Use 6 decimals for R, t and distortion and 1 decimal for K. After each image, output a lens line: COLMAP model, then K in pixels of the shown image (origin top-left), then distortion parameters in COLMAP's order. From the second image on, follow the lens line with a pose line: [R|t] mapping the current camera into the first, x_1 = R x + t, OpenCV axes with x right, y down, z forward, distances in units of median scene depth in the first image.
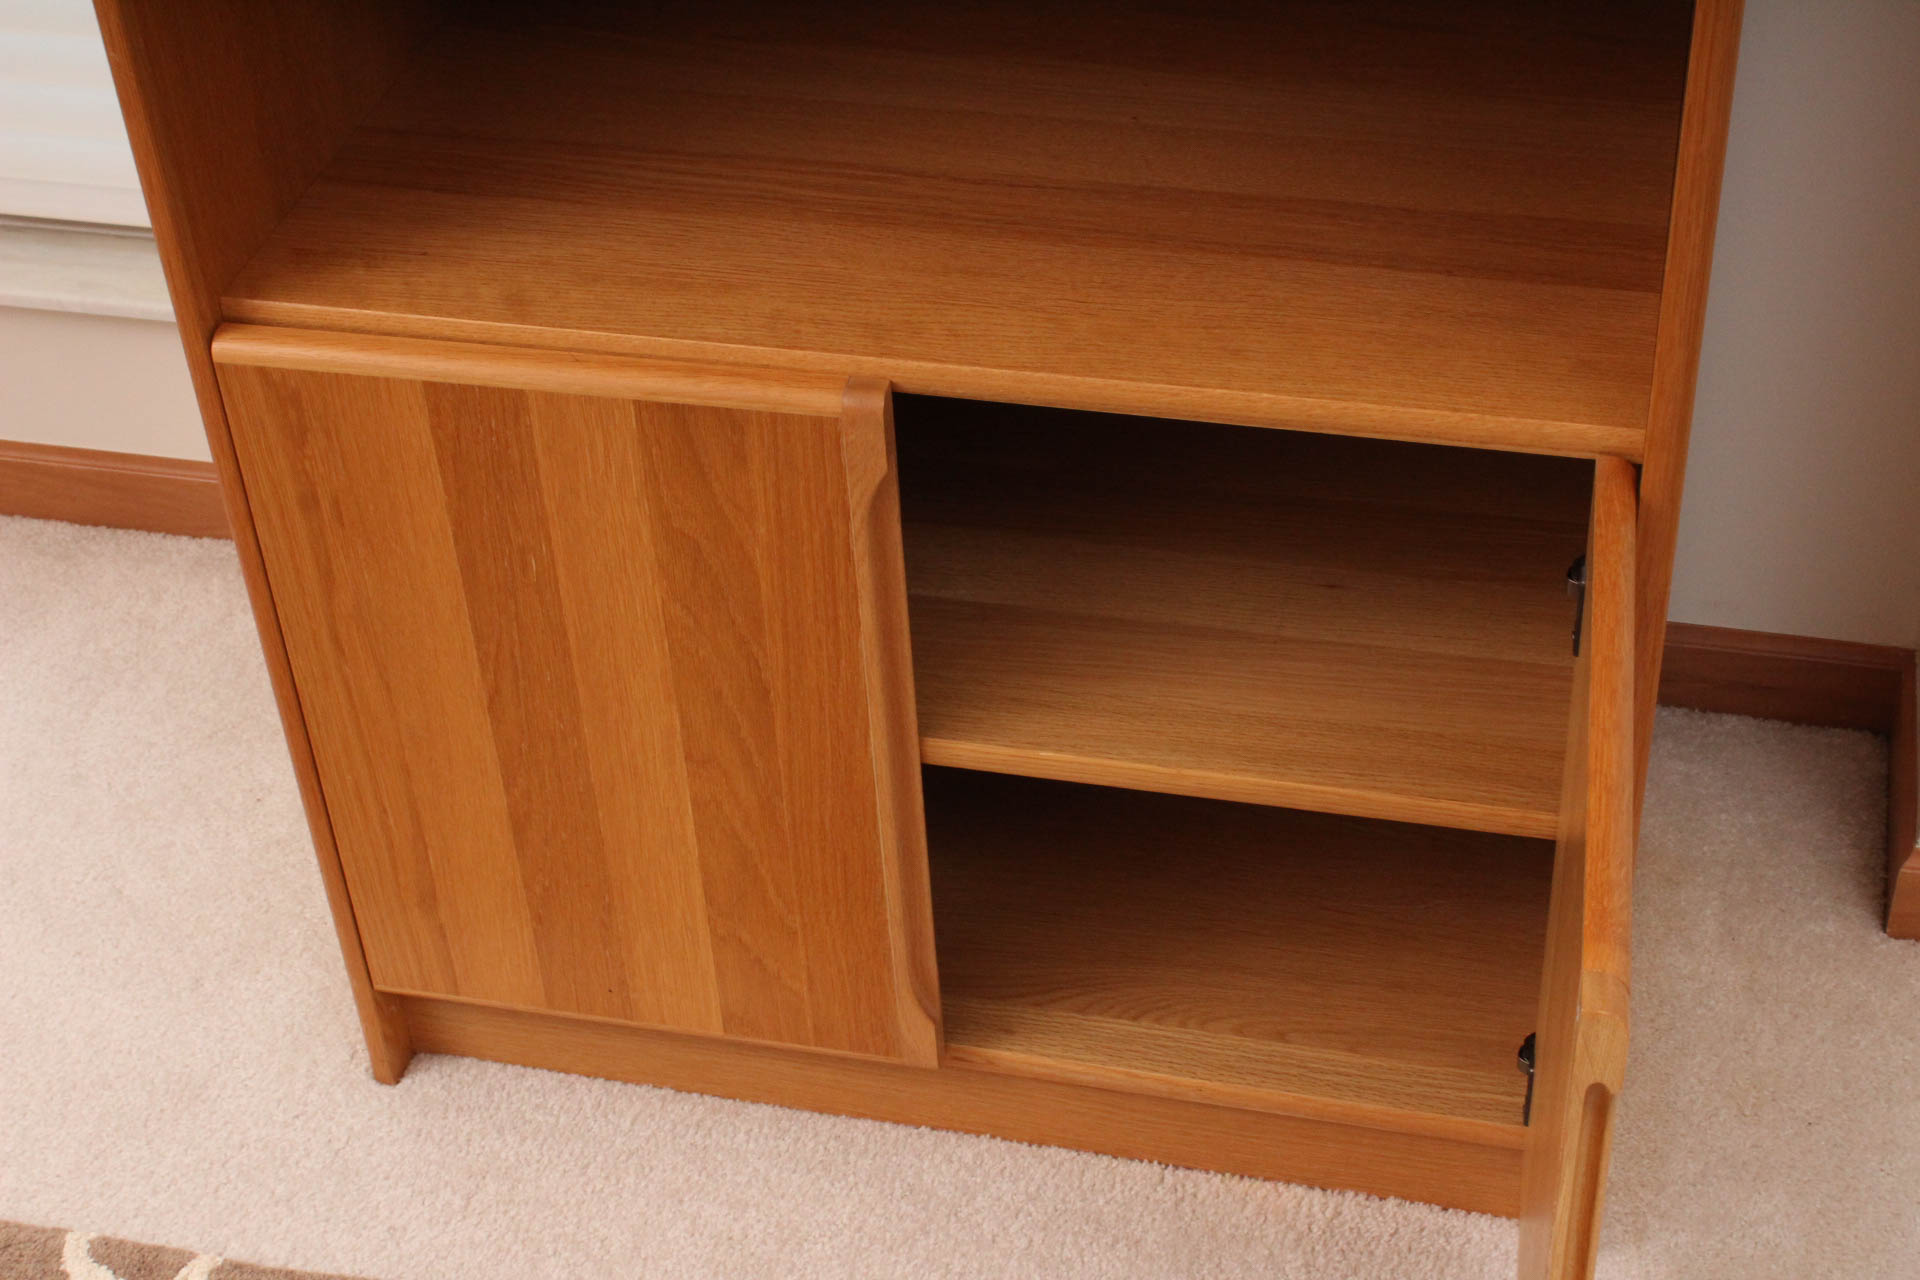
lens RADIAL K [[2935.4, 0, 941.9], [0, 2935.4, 642.8], [0, 0, 1]] dist [-0.019964, 0.000000]
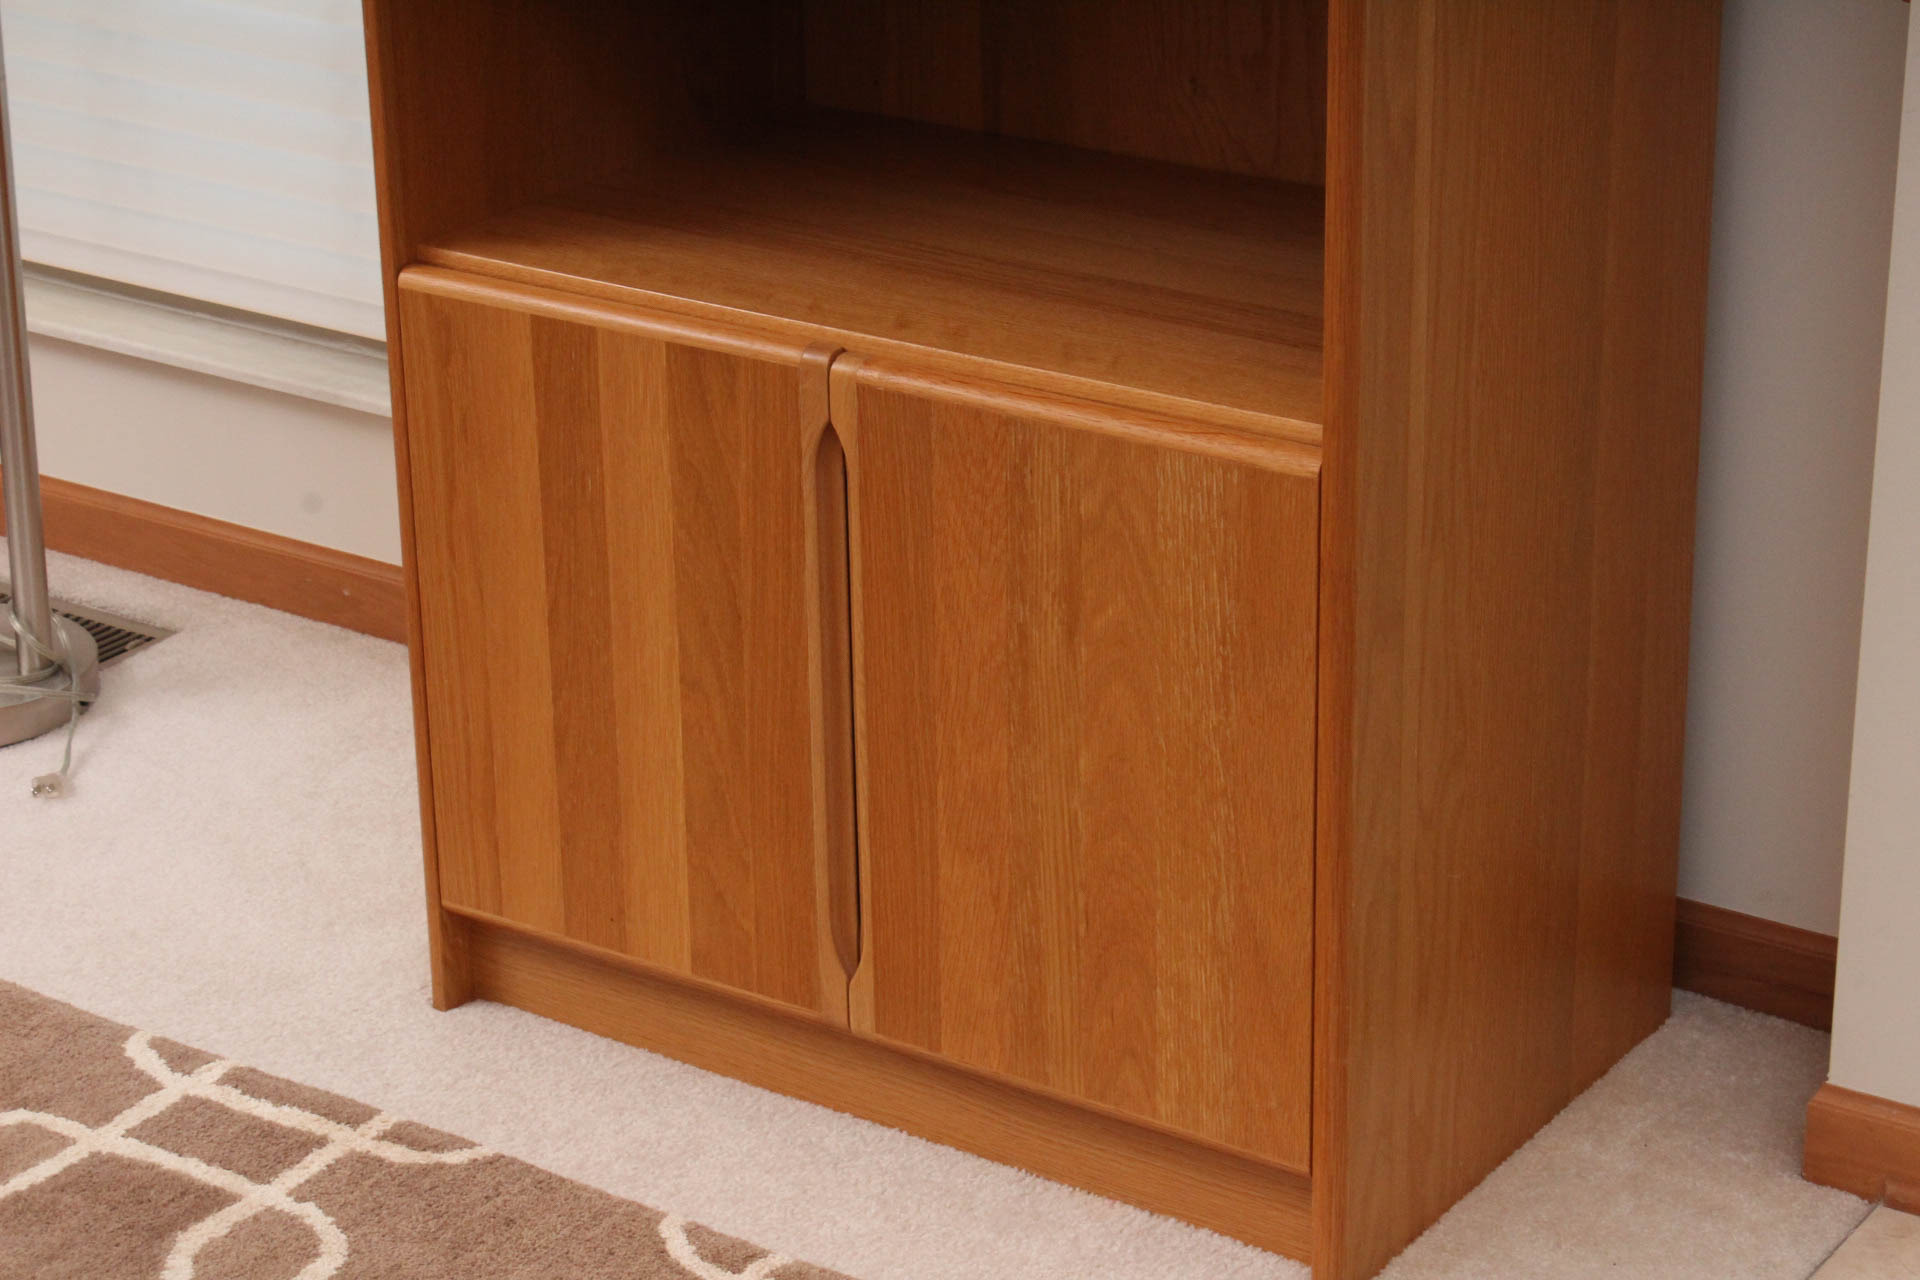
lens RADIAL K [[4521.1, 0, 873.8], [0, 4521.1, 618.1], [0, 0, 1]] dist [0.072297, 0.000000]
pose [[0.928227, 0.169801, -0.331003, 0.610042], [-0.254304, 0.939026, -0.231431, 0.433779], [0.271523, 0.298996, 0.914810, -0.706756]]
